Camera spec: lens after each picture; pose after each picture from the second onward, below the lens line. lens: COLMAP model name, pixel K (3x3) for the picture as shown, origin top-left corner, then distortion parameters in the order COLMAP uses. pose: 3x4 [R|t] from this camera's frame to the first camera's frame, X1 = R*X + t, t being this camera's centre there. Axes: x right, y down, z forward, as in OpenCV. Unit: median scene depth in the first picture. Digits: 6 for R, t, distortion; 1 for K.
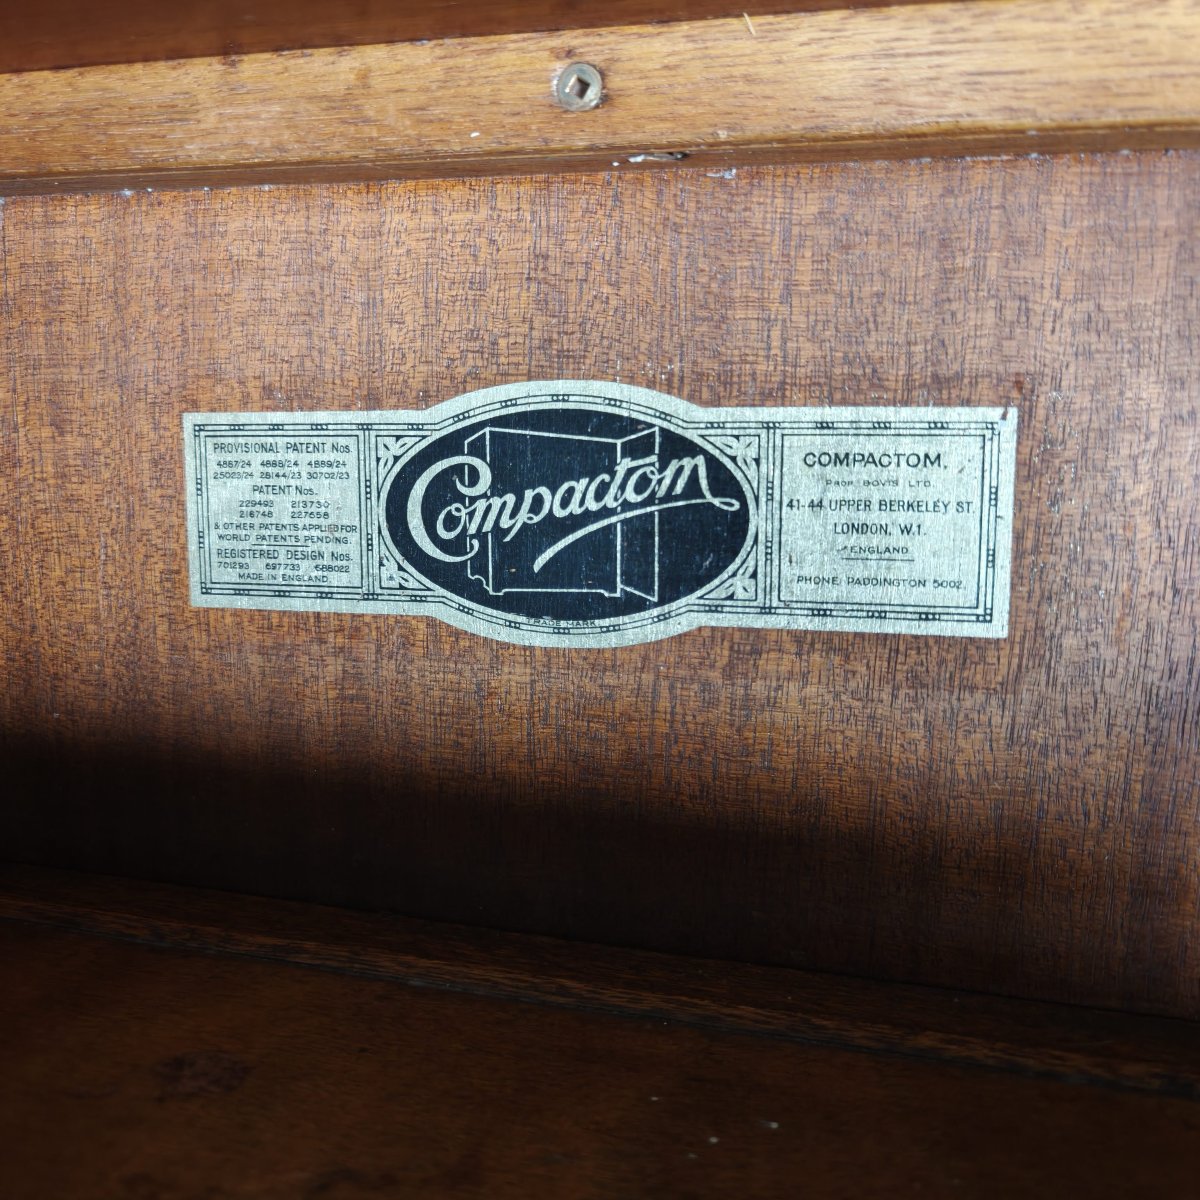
lens RADIAL K [[1085.6, 0, 600.0], [0, 1085.6, 600.0], [0, 0, 1]] dist [0.033527, -0.002338]
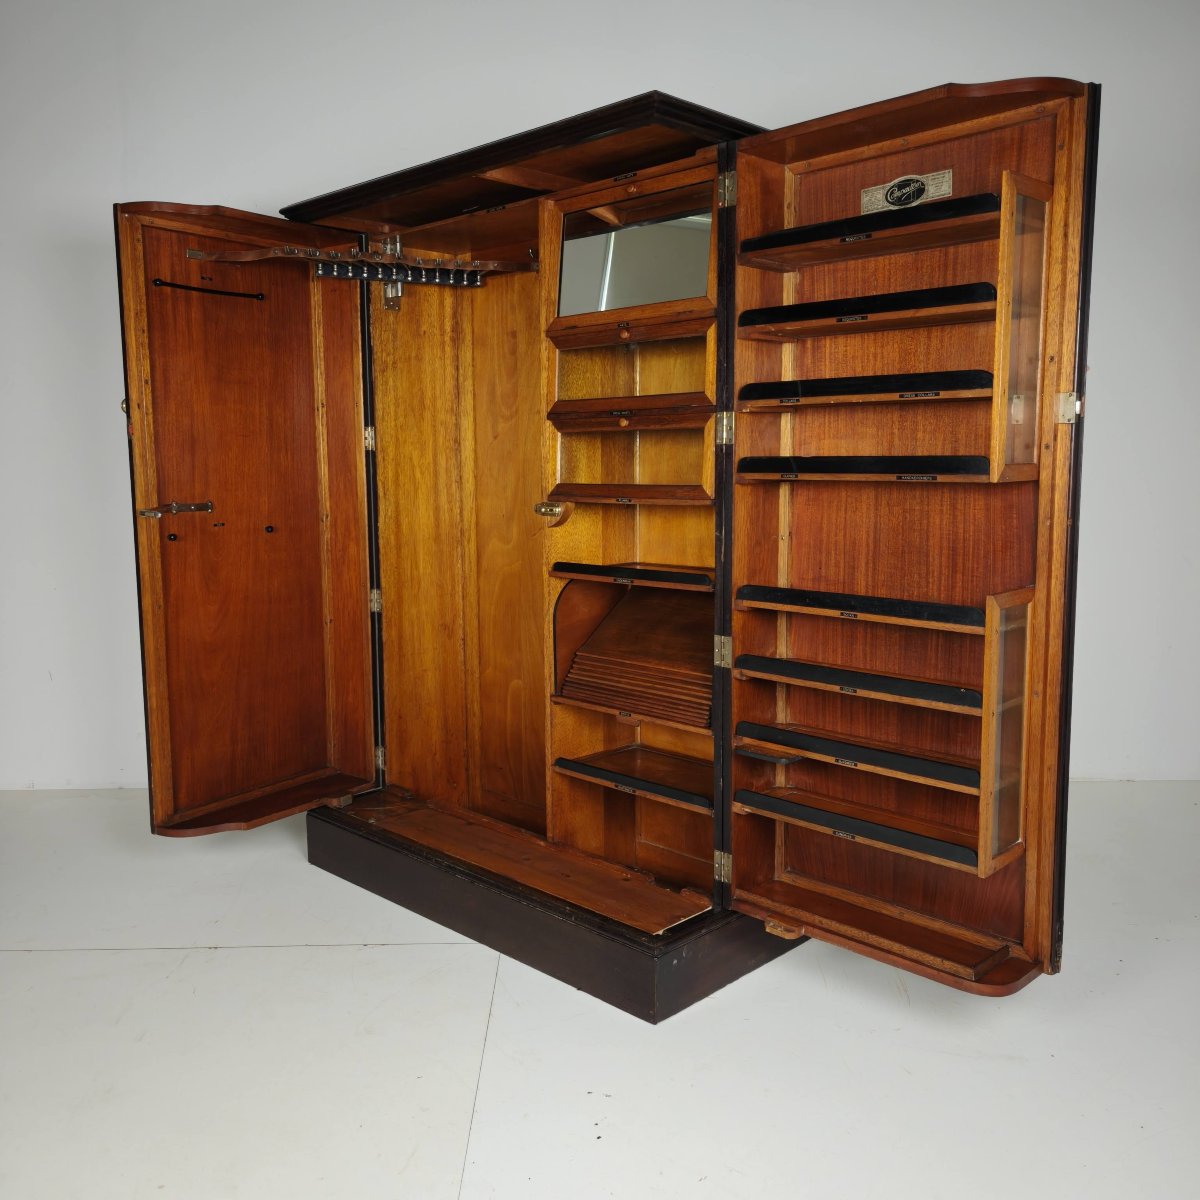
lens RADIAL K [[1085.6, 0, 600.0], [0, 1085.6, 600.0], [0, 0, 1]] dist [0.033527, -0.002338]
pose [[0.839712, 0.044169, -0.541233, 2.703665], [-0.032568, 0.998989, 0.030997, 2.890428], [0.542055, -0.008401, 0.840301, -7.424381]]
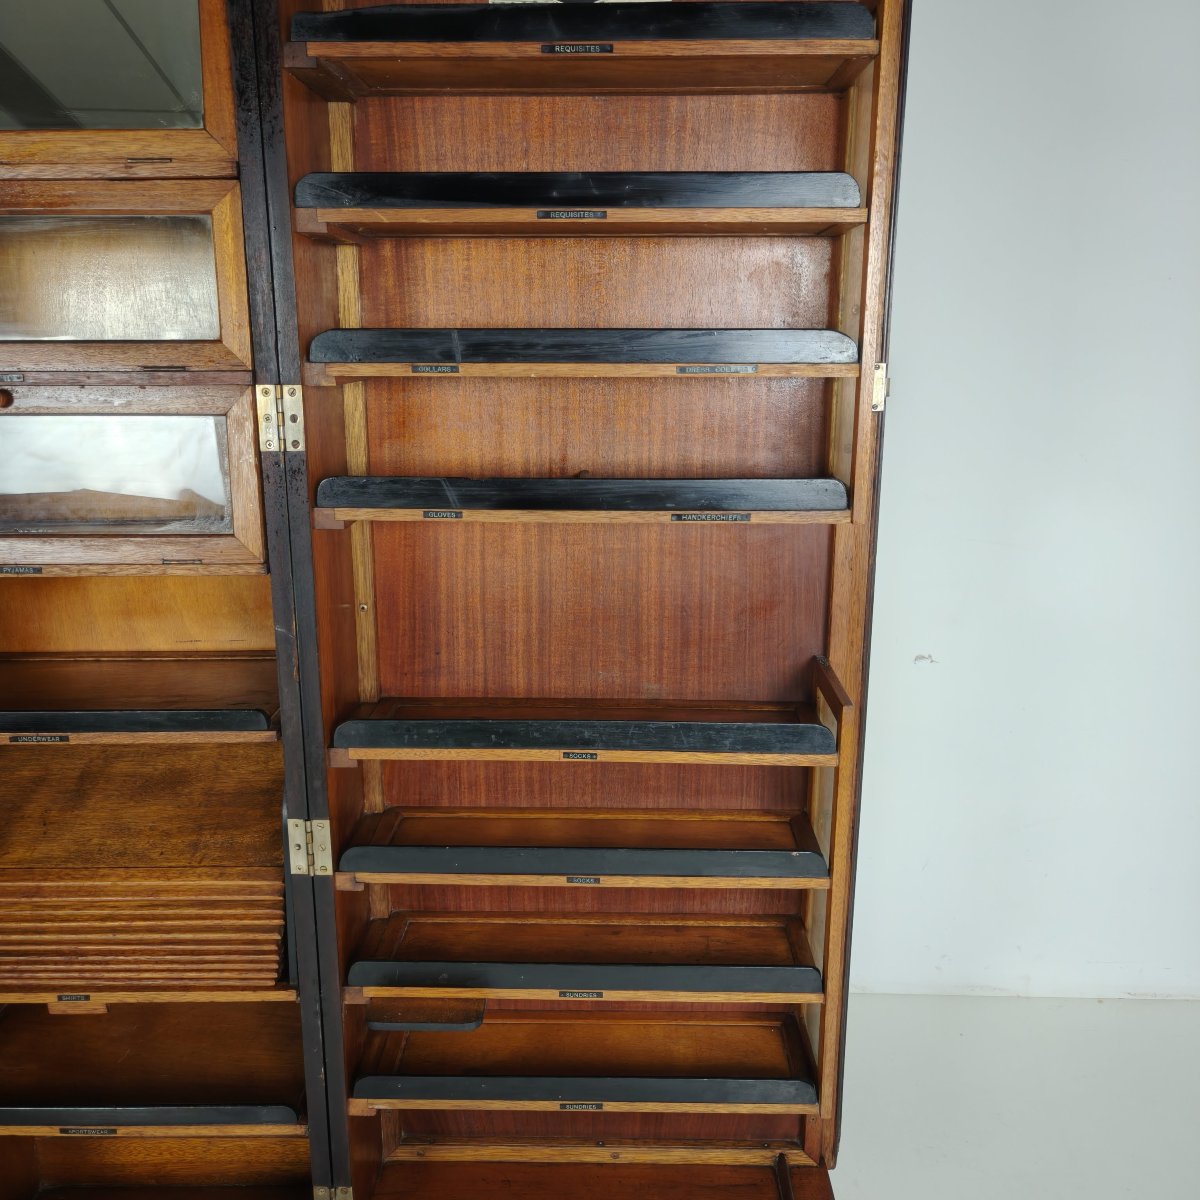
lens RADIAL K [[1085.1, 0, 581.6], [0, 1085.1, 609.2], [0, 0, 1]] dist [0.021023, 0.003964]
pose [[0.983901, -0.067888, 0.165318, -0.955704], [0.044646, 0.989080, 0.140454, 1.907467], [-0.173048, -0.130812, 0.976188, -3.860464]]
